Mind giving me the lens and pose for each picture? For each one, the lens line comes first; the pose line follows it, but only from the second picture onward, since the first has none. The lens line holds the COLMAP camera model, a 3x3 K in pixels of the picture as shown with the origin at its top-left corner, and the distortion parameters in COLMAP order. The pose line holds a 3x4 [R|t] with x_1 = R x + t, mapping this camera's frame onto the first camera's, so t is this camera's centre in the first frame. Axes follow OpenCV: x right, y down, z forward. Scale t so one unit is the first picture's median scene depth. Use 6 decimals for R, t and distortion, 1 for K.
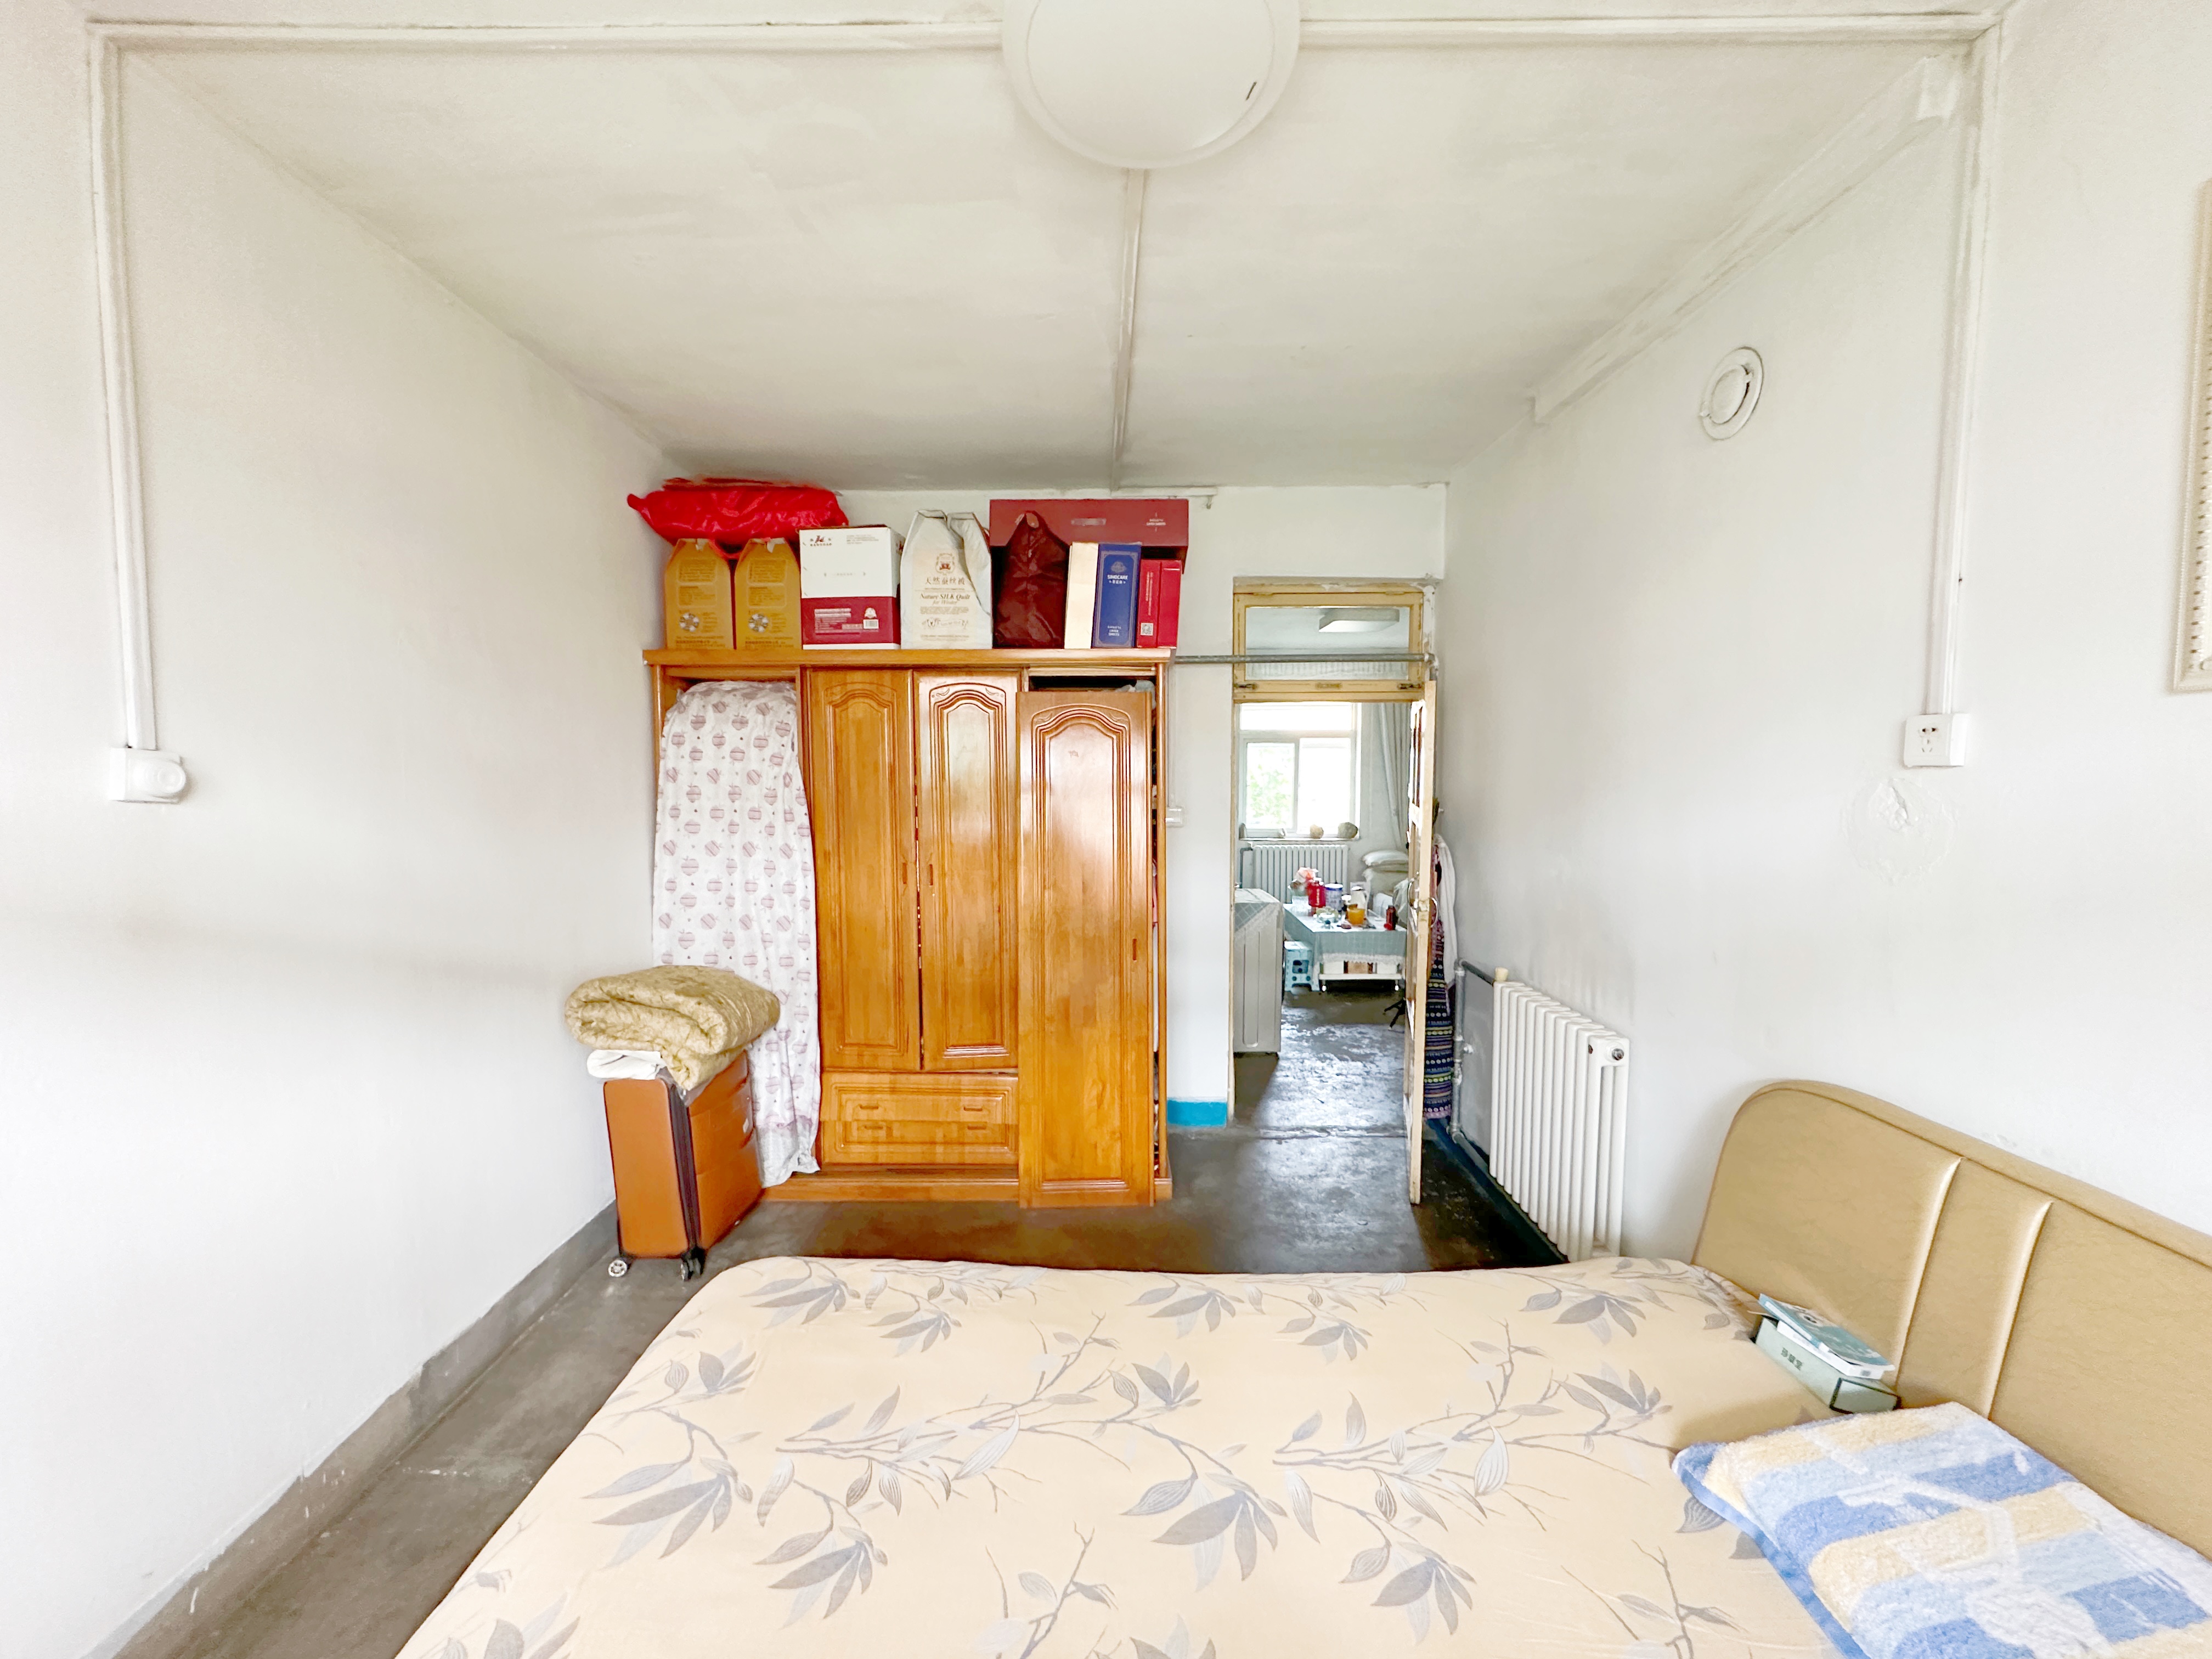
lens RADIAL K [[891.5, 0, 1106.2], [0, 891.5, 831.5], [0, 0, 1]] dist [0.022787, 0.000222]
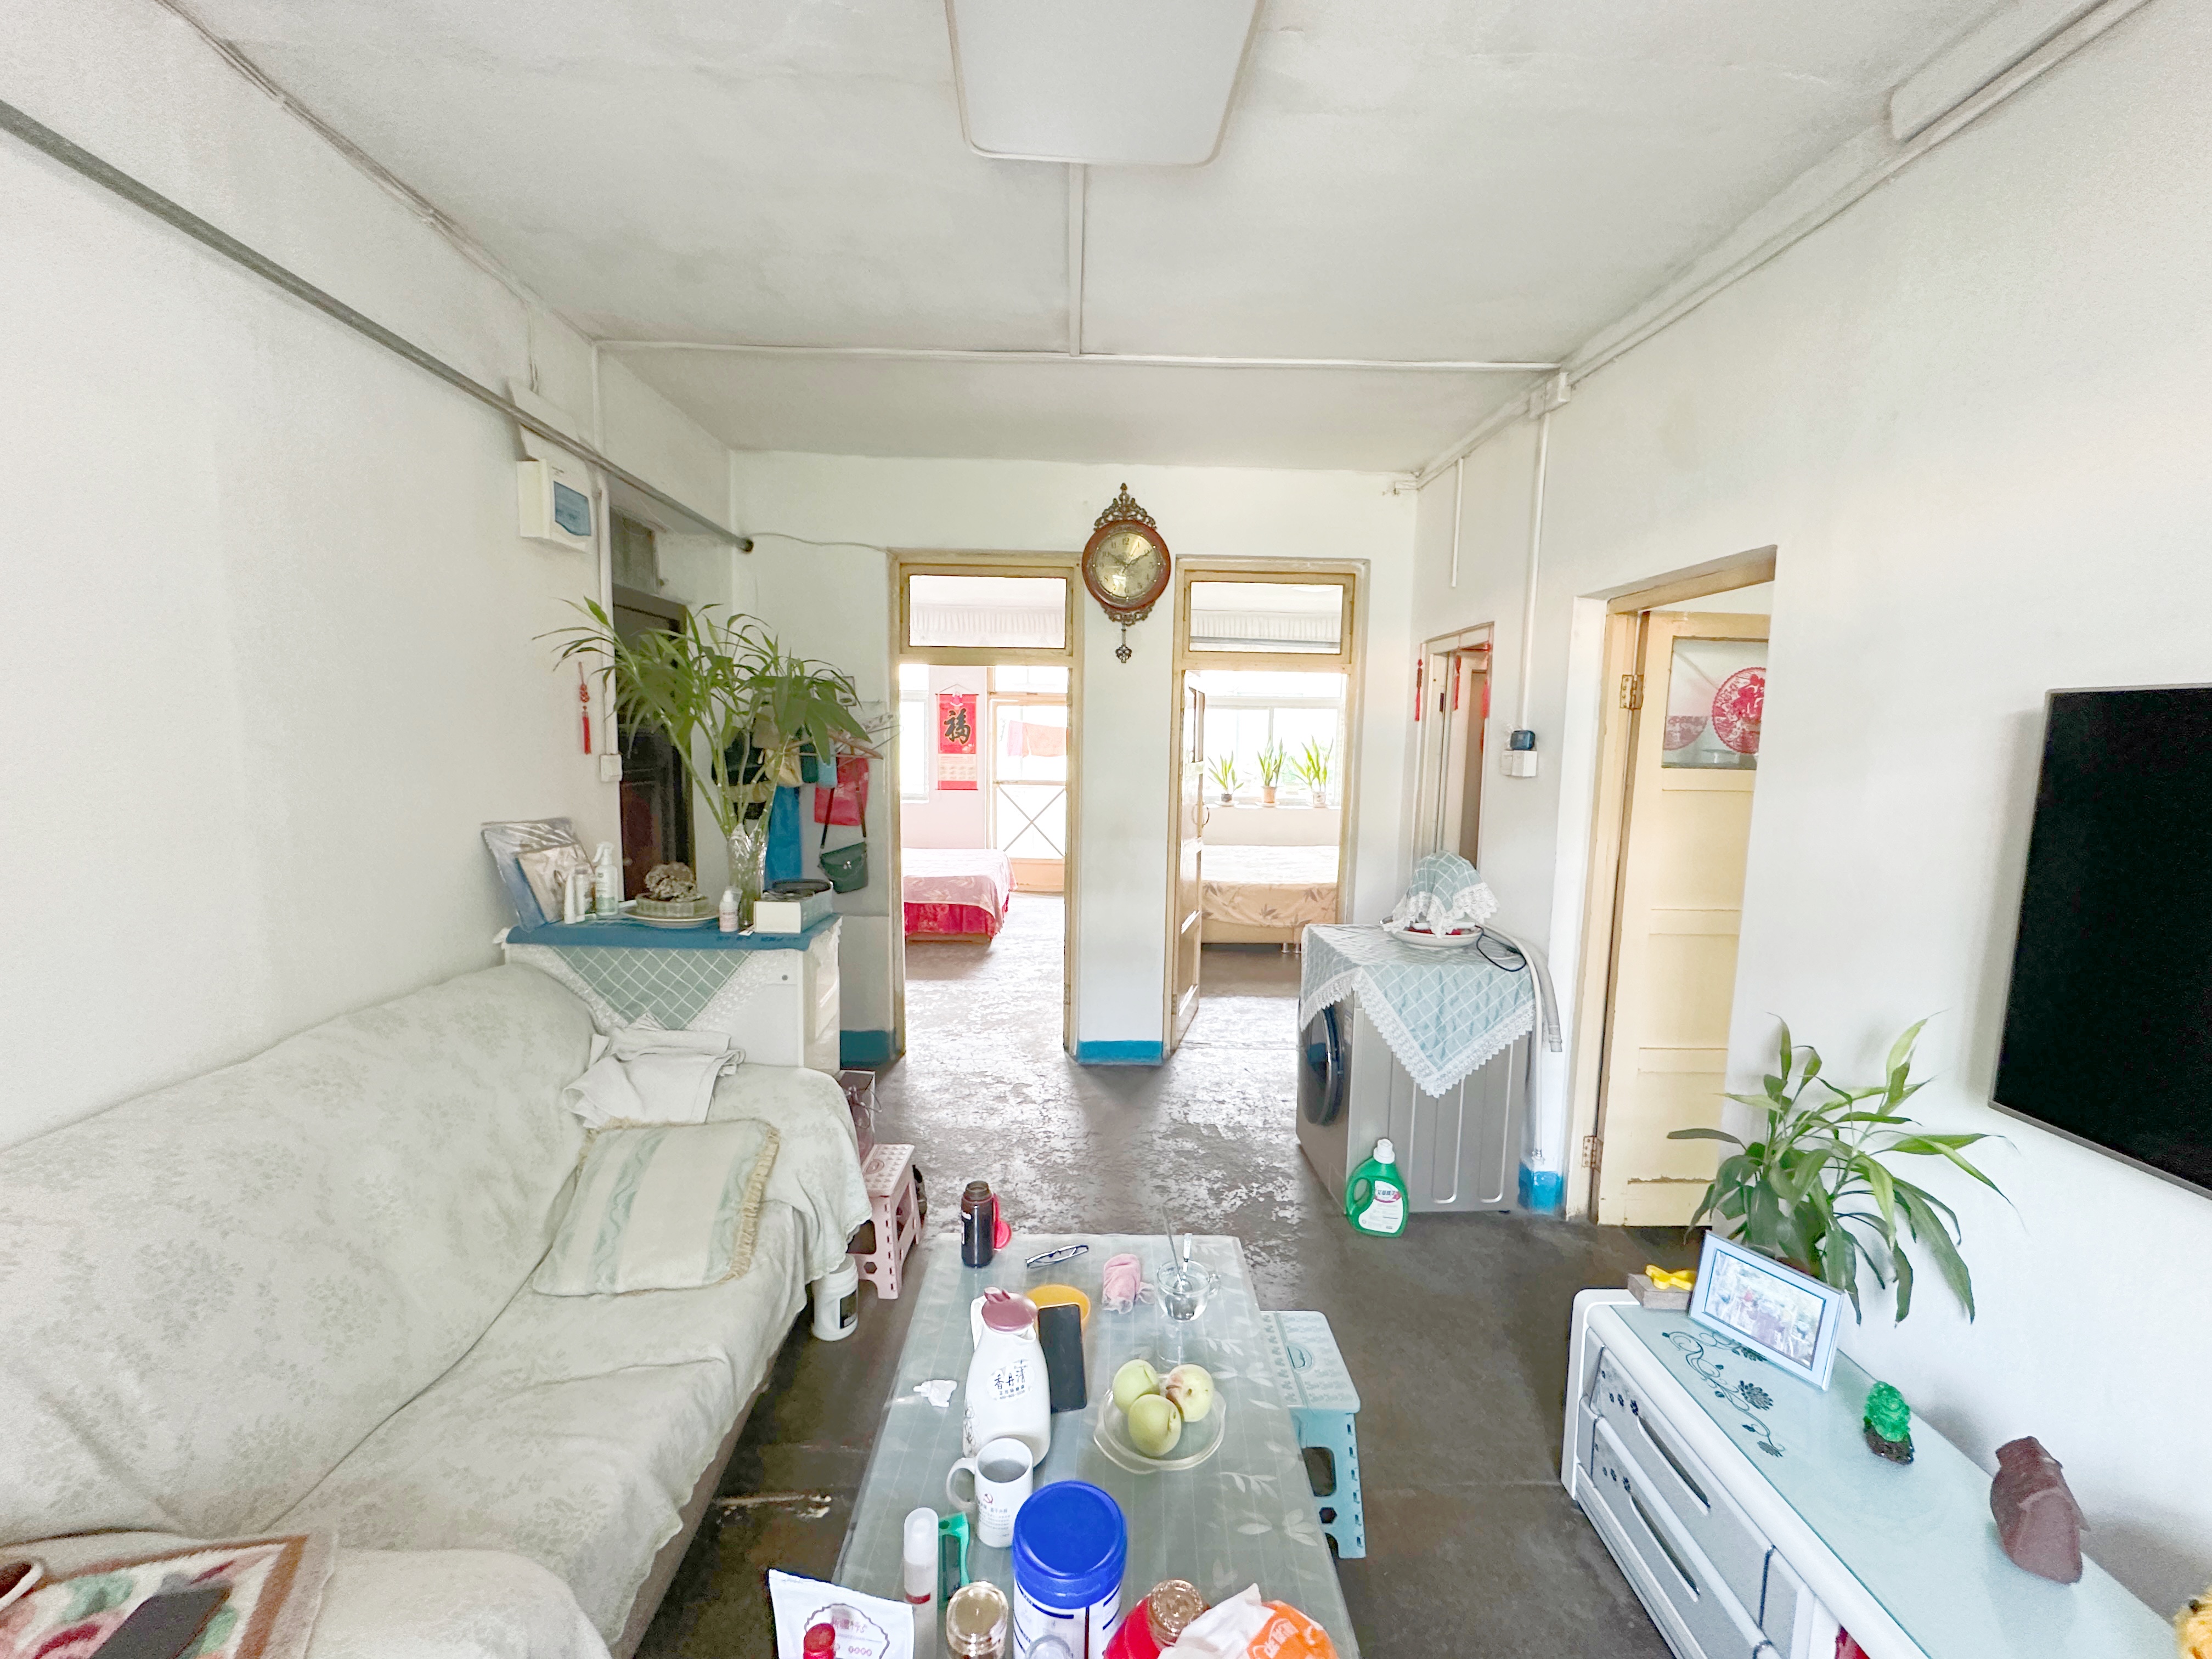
lens RADIAL K [[891.5, 0, 1105.5], [0, 891.5, 839.8], [0, 0, 1]] dist [0.022787, 0.000222]
pose [[-0.999090, -0.012504, -0.040785, 0.310274], [-0.019704, 0.983242, 0.181238, -0.087566], [0.037836, 0.181877, -0.982593, 1.352970]]
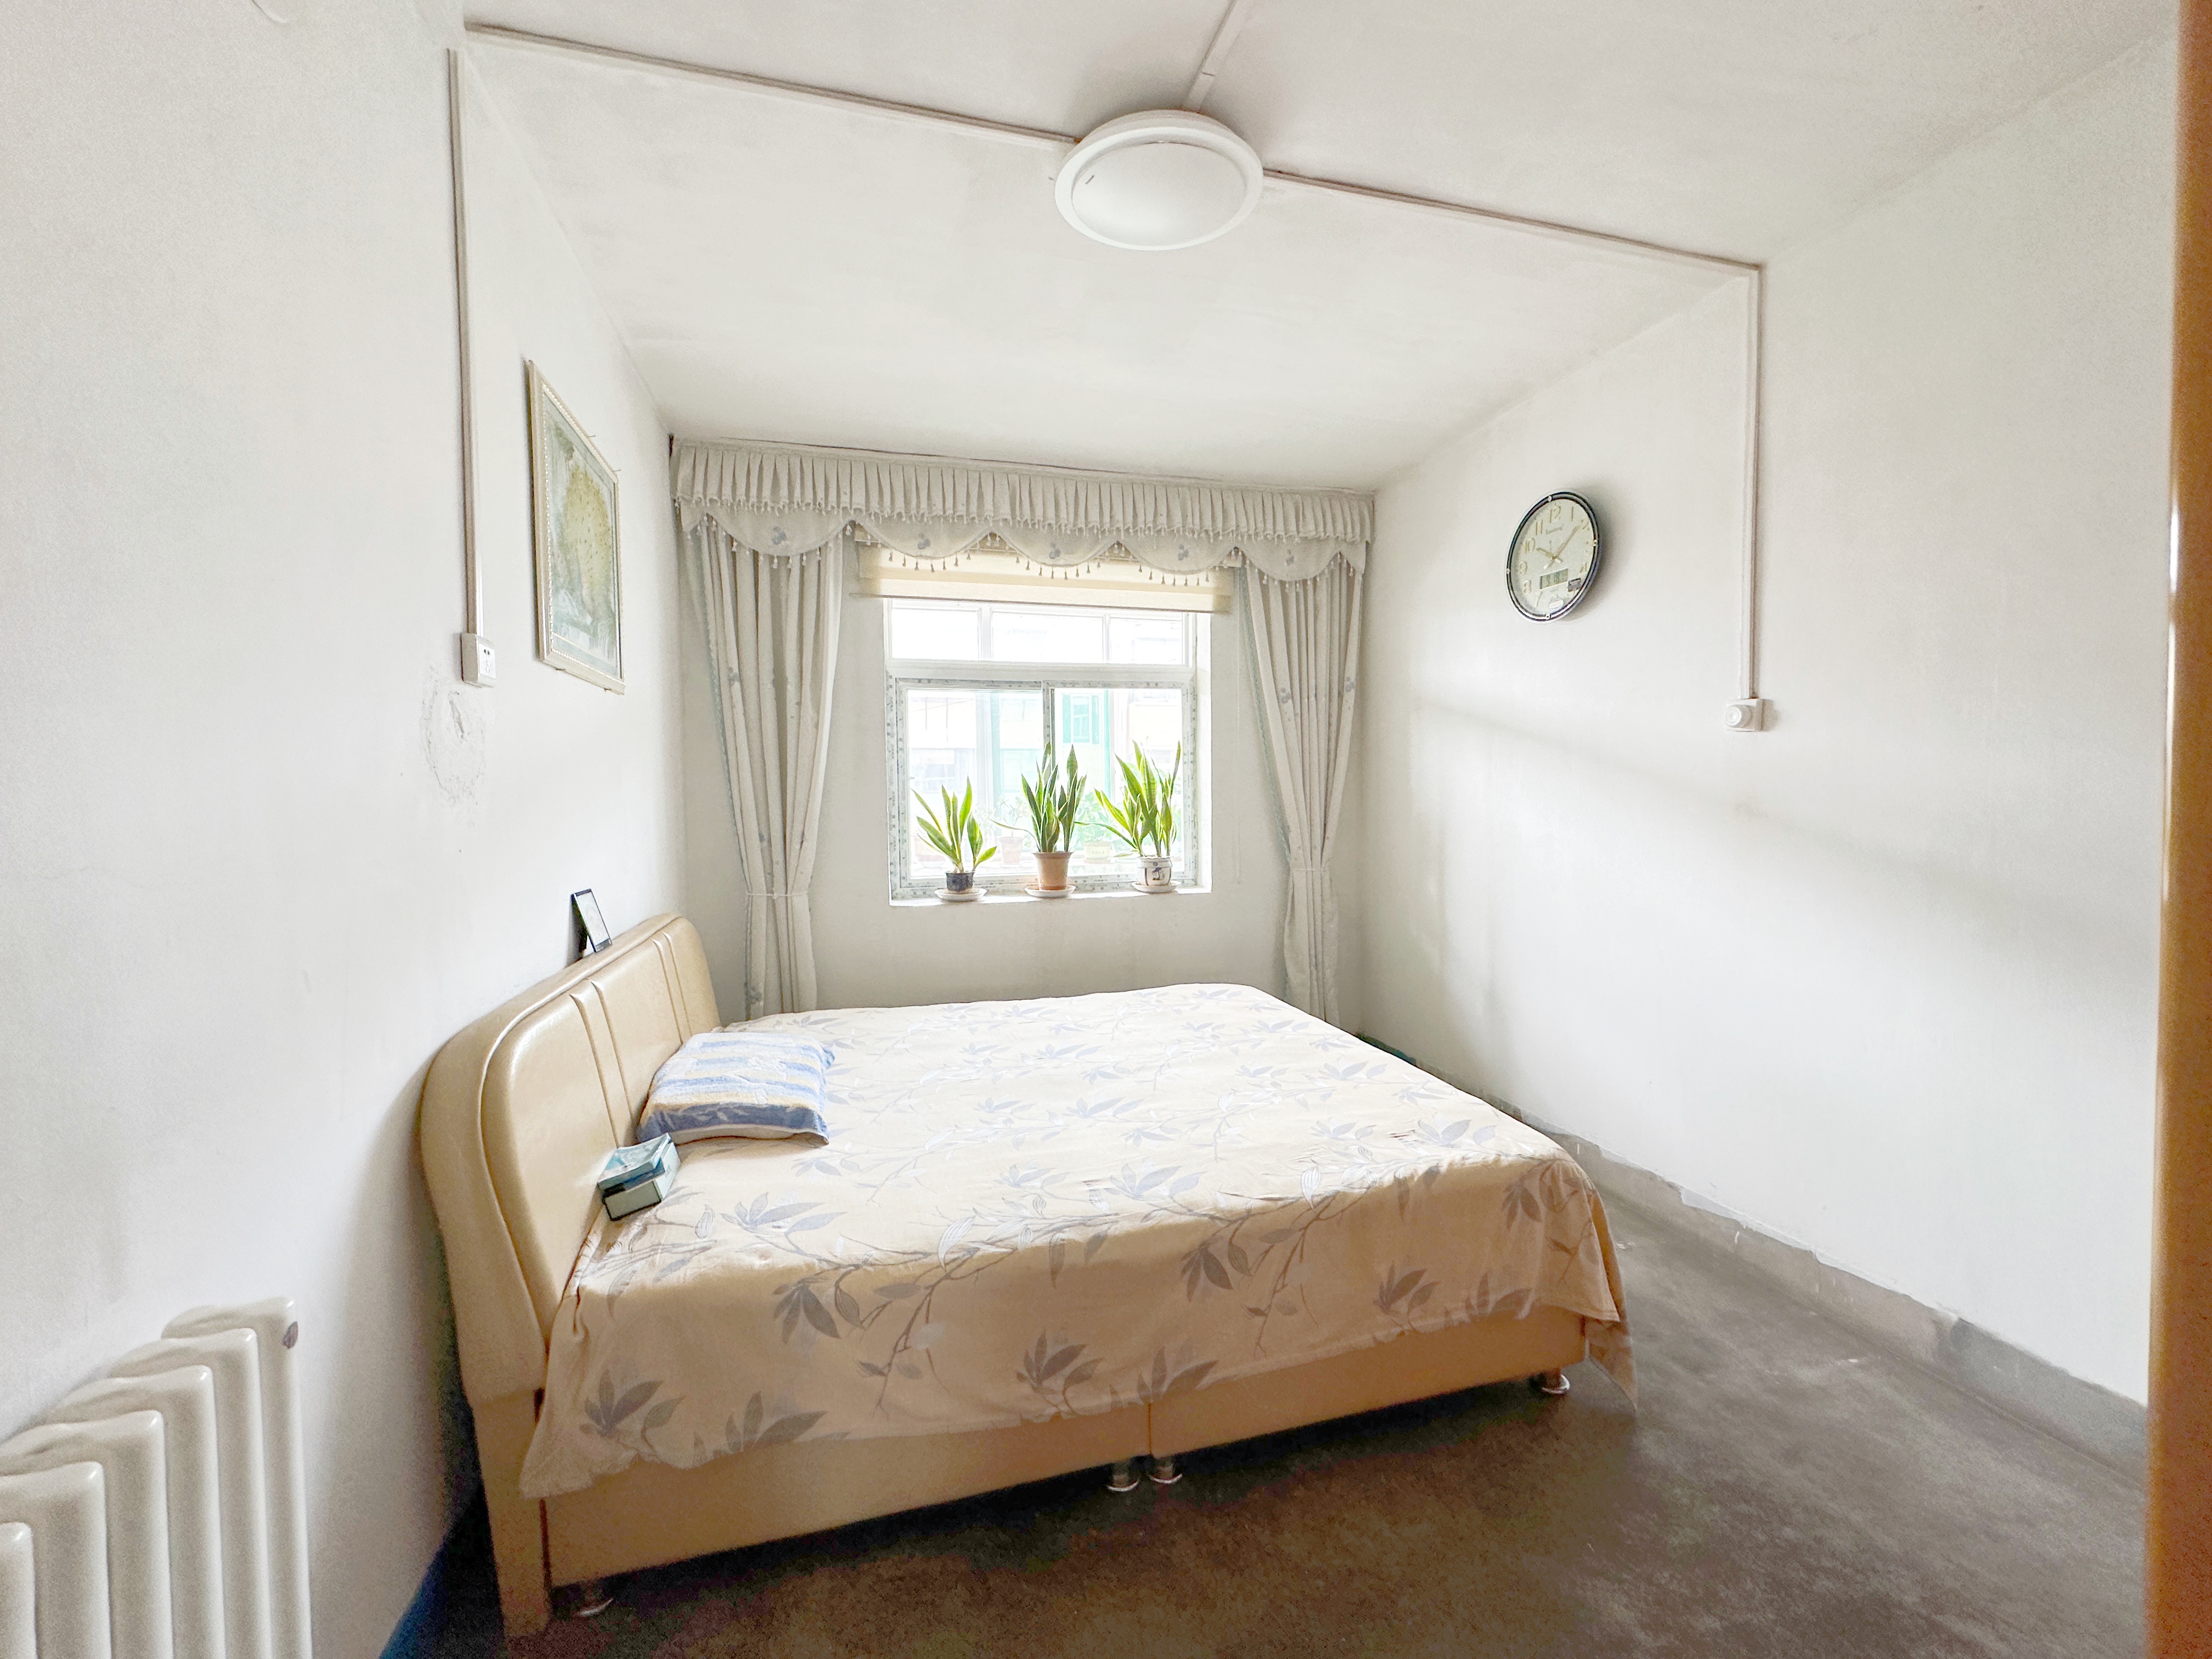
lens RADIAL K [[891.5, 0, 1109.5], [0, 891.5, 826.3], [0, 0, 1]] dist [0.022787, 0.000222]
pose [[-0.963988, 0.018462, -0.265305, 0.125496], [-0.008815, 0.994821, 0.101256, -0.004874], [0.265800, 0.099948, -0.958833, 0.588053]]
